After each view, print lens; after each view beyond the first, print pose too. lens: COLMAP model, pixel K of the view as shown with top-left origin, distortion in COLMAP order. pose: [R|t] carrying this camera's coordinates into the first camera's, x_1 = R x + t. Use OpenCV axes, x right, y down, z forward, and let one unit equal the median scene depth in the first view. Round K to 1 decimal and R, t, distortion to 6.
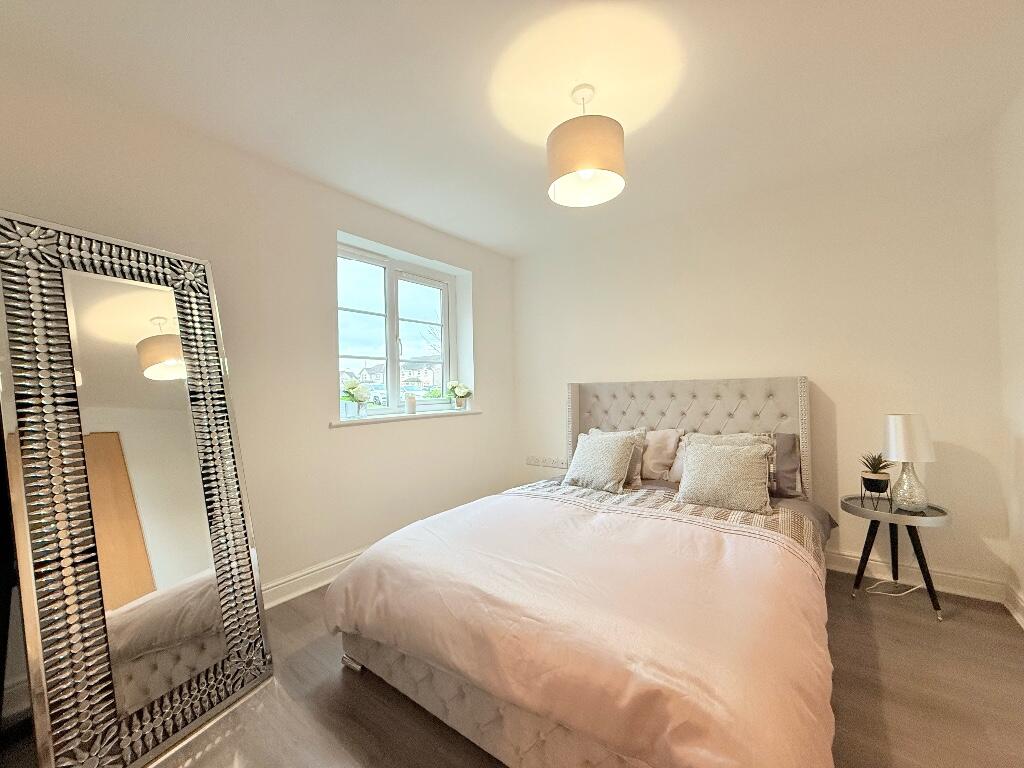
lens RADIAL K [[410.2, 0, 503.0], [0, 410.2, 383.2], [0, 0, 1]] dist [0.000272, 0.001528]
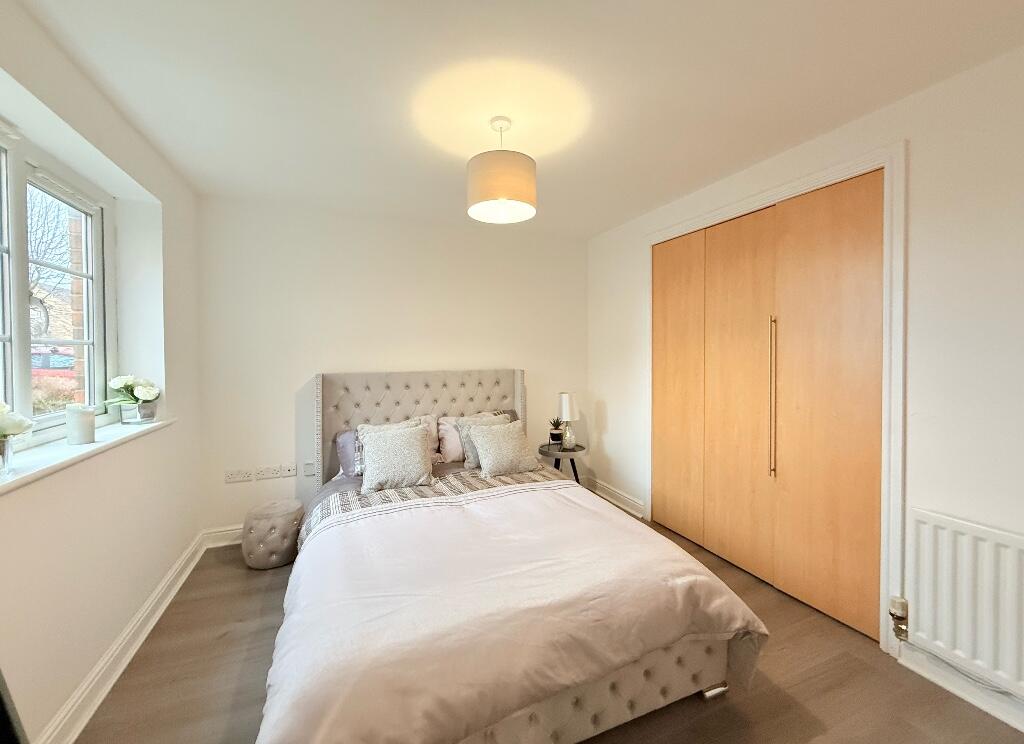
lens RADIAL K [[408.2, 0, 519.3], [0, 408.2, 362.1], [0, 0, 1]] dist [0.004654, 0.000154]
pose [[0.488123, -0.001035, 0.872774, -0.559971], [-0.014048, 0.999860, 0.009043, -0.059379], [-0.872662, -0.016675, 0.488041, 0.334153]]
